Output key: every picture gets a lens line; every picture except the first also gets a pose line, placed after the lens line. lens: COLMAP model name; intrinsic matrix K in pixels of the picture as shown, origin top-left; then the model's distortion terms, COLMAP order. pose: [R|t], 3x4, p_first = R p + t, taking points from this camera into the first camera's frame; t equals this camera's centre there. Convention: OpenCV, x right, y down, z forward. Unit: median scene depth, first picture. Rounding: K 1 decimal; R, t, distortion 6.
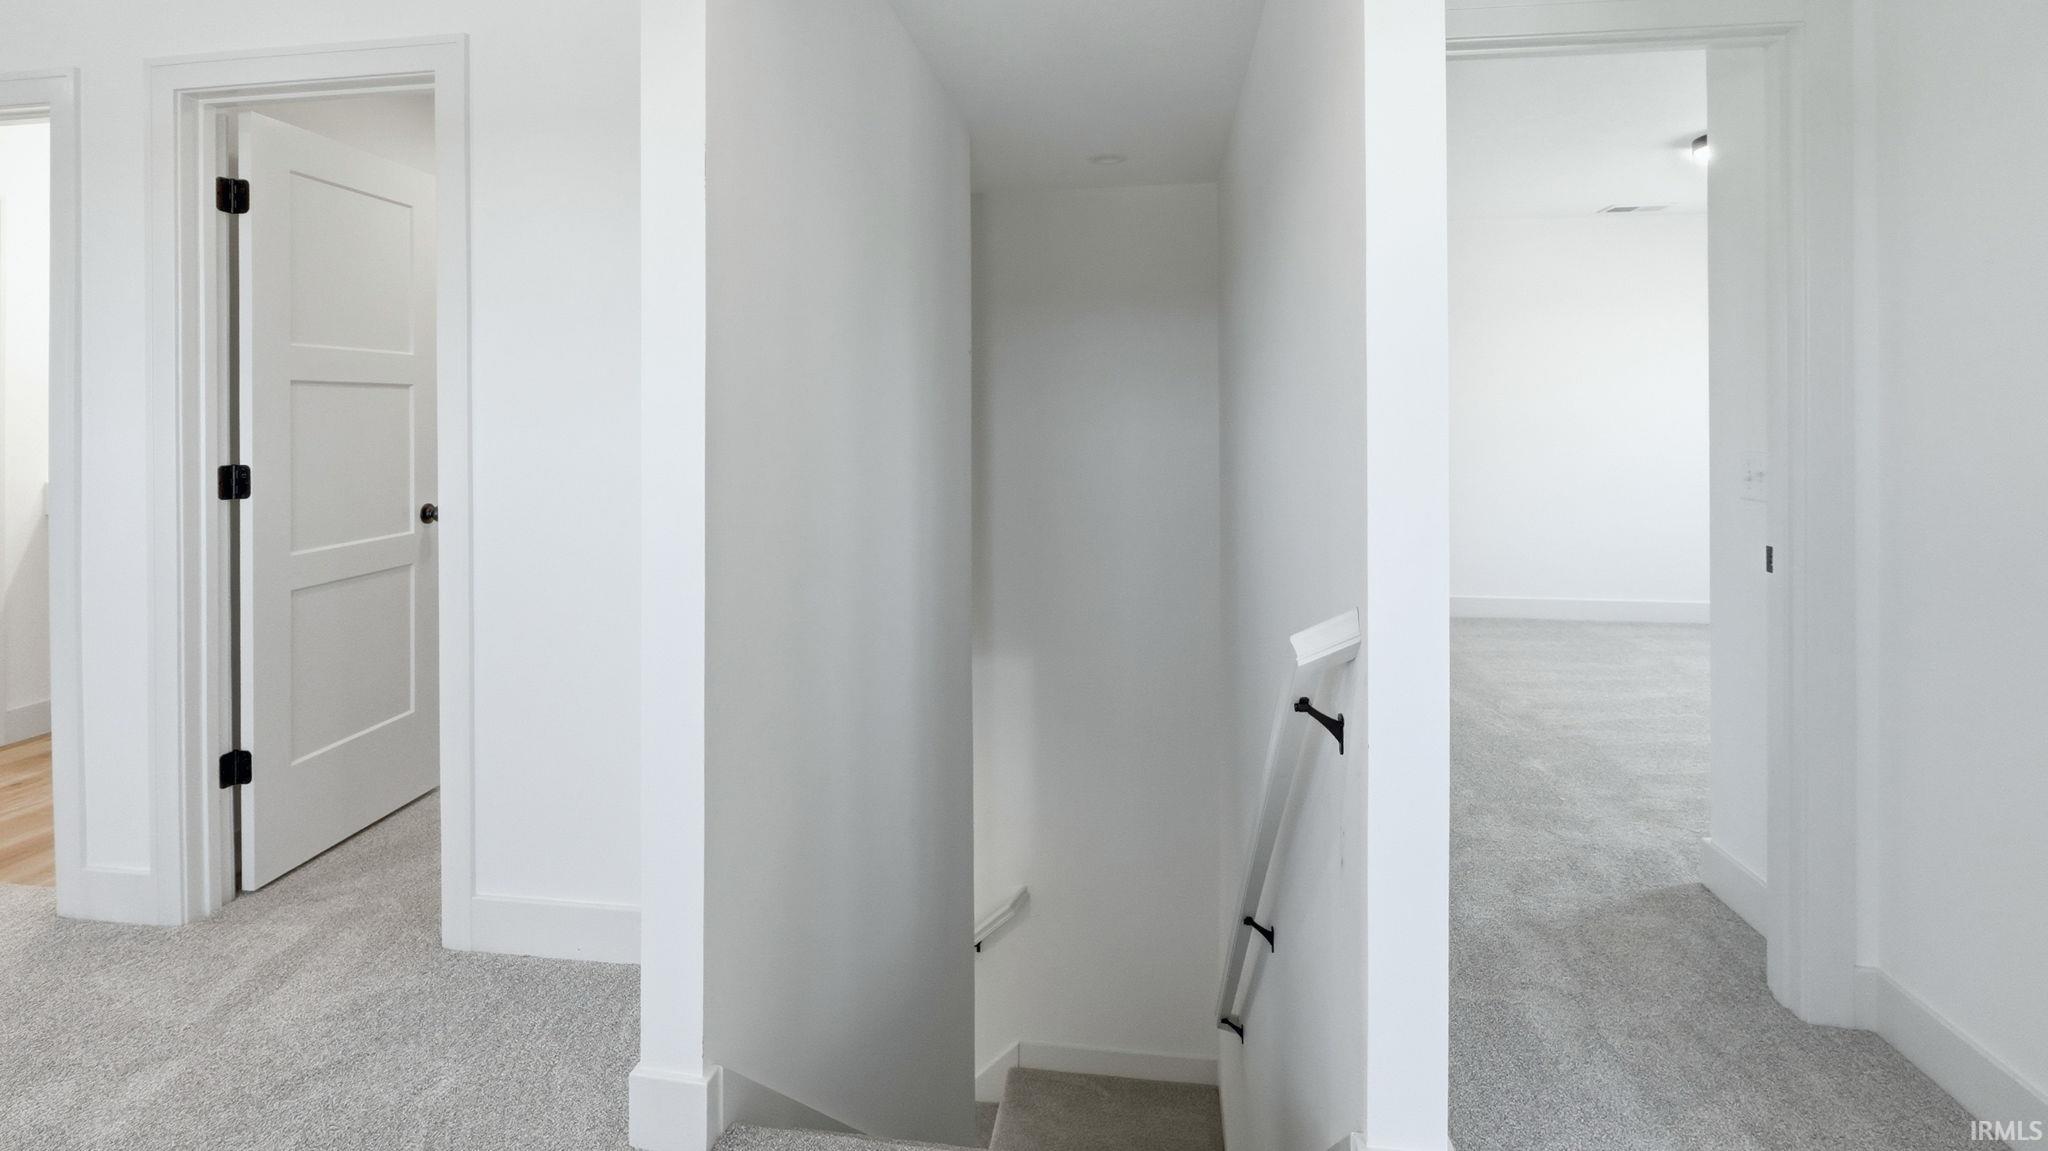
lens RADIAL K [[859.1, 0, 1024.0], [0, 859.1, 575.5], [0, 0, 1]] dist [-0.006676, -0.000638]
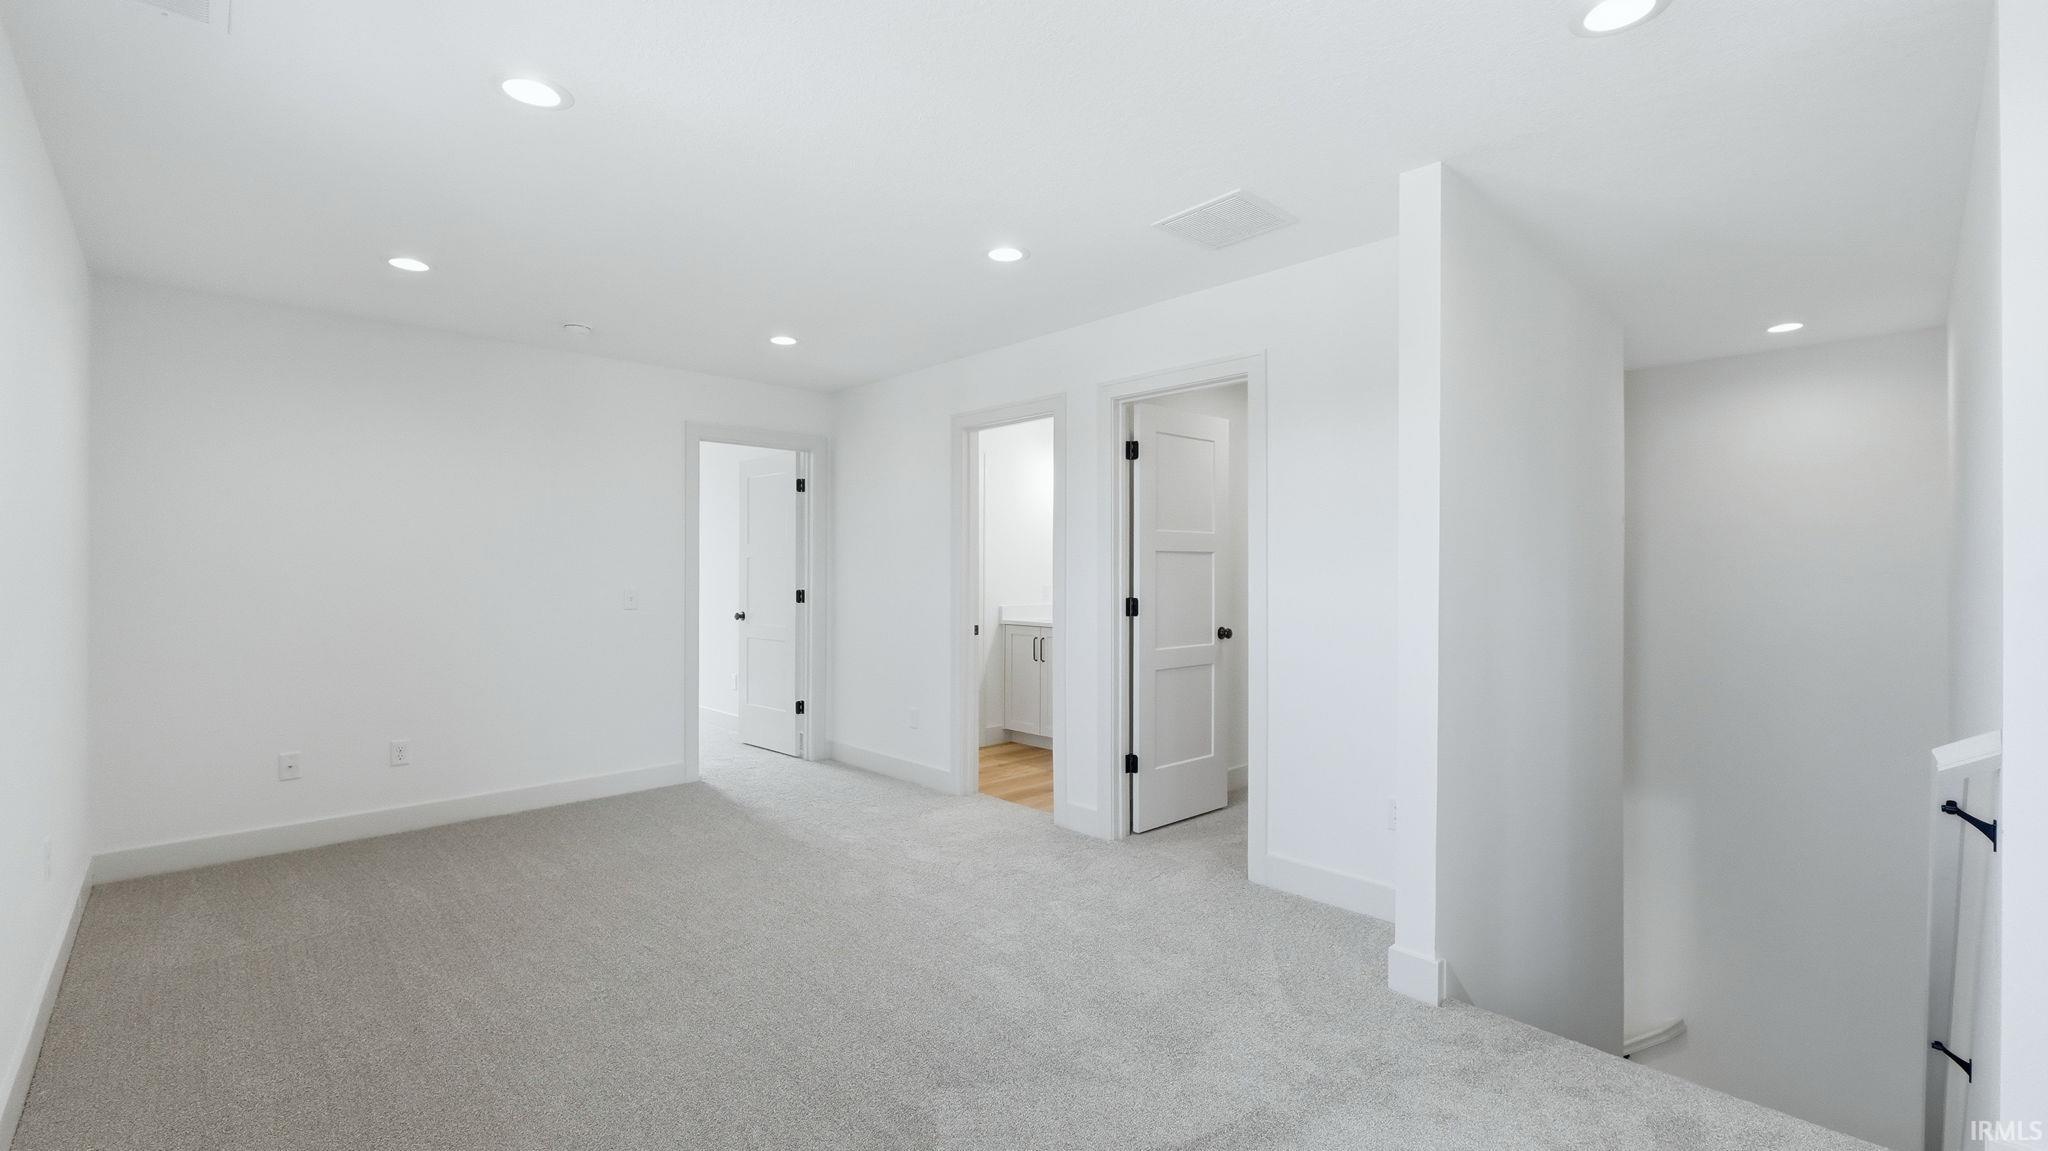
lens RADIAL K [[859.1, 0, 1024.0], [0, 859.1, 575.5], [0, 0, 1]] dist [-0.006676, -0.000638]
pose [[0.783481, 0.006739, -0.621380, 0.025603], [-0.110779, 0.985439, -0.128991, 0.095472], [0.611462, 0.169897, 0.772819, -0.635398]]
